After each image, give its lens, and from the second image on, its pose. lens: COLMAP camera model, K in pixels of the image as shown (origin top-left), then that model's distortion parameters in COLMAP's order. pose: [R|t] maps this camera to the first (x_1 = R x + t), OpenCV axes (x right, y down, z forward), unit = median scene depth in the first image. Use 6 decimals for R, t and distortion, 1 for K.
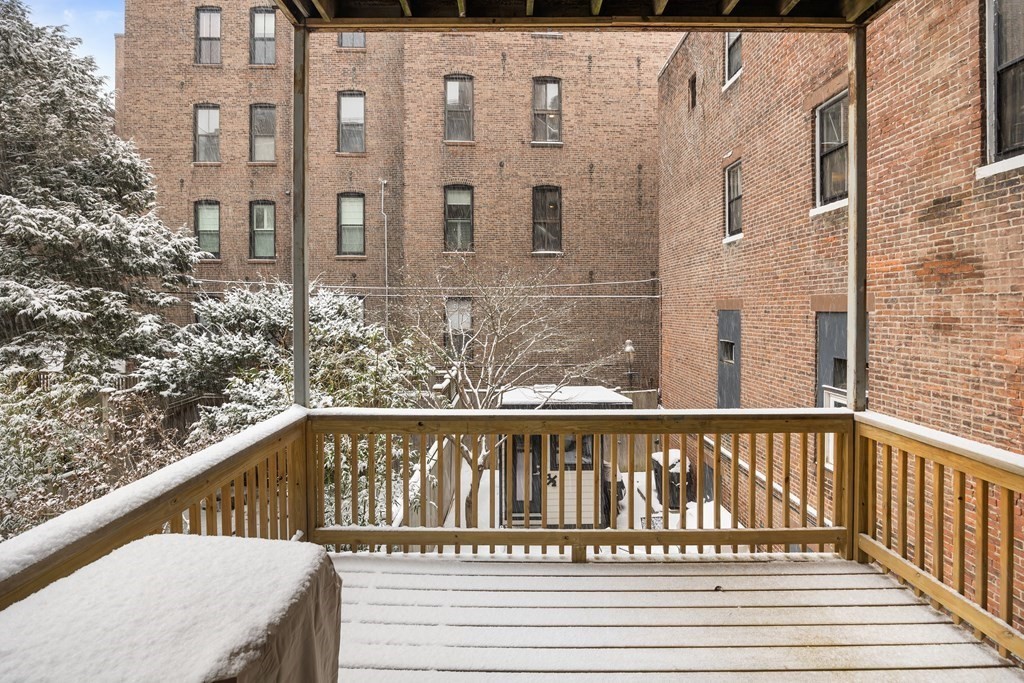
lens RADIAL K [[467.3, 0, 504.1], [0, 467.3, 303.3], [0, 0, 1]] dist [-0.004372, -0.000024]
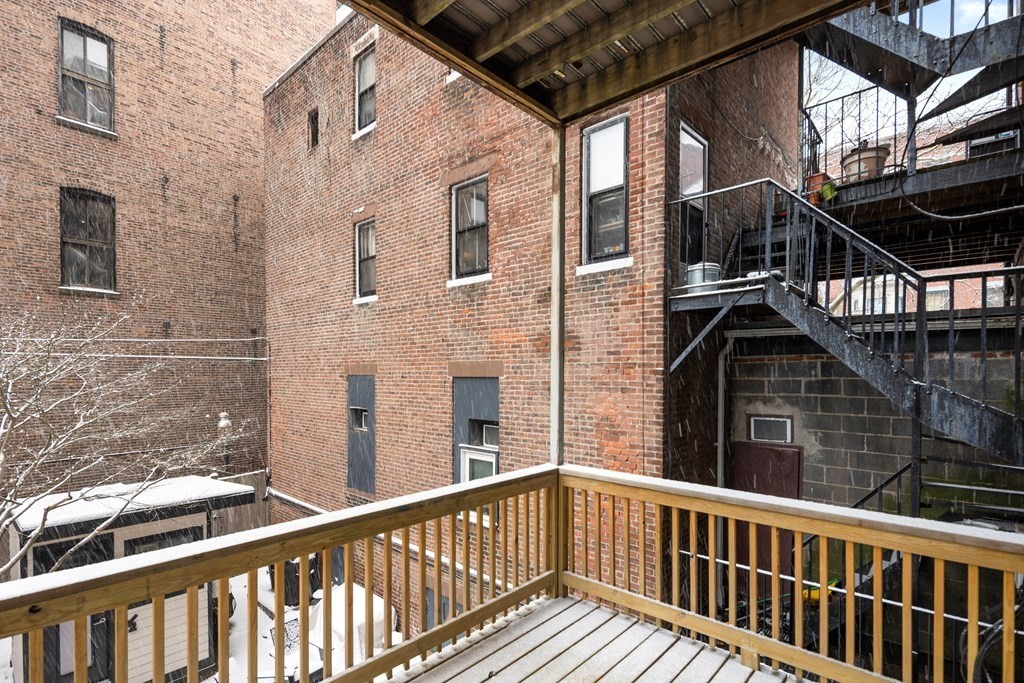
lens RADIAL K [[508.8, 0, 500.3], [0, 508.8, 375.0], [0, 0, 1]] dist [0.013092, -0.003843]
pose [[0.670381, -0.003687, 0.742008, -0.125321], [-0.008733, 0.999879, 0.012859, -0.002190], [-0.741965, -0.015101, 0.670268, 0.130674]]
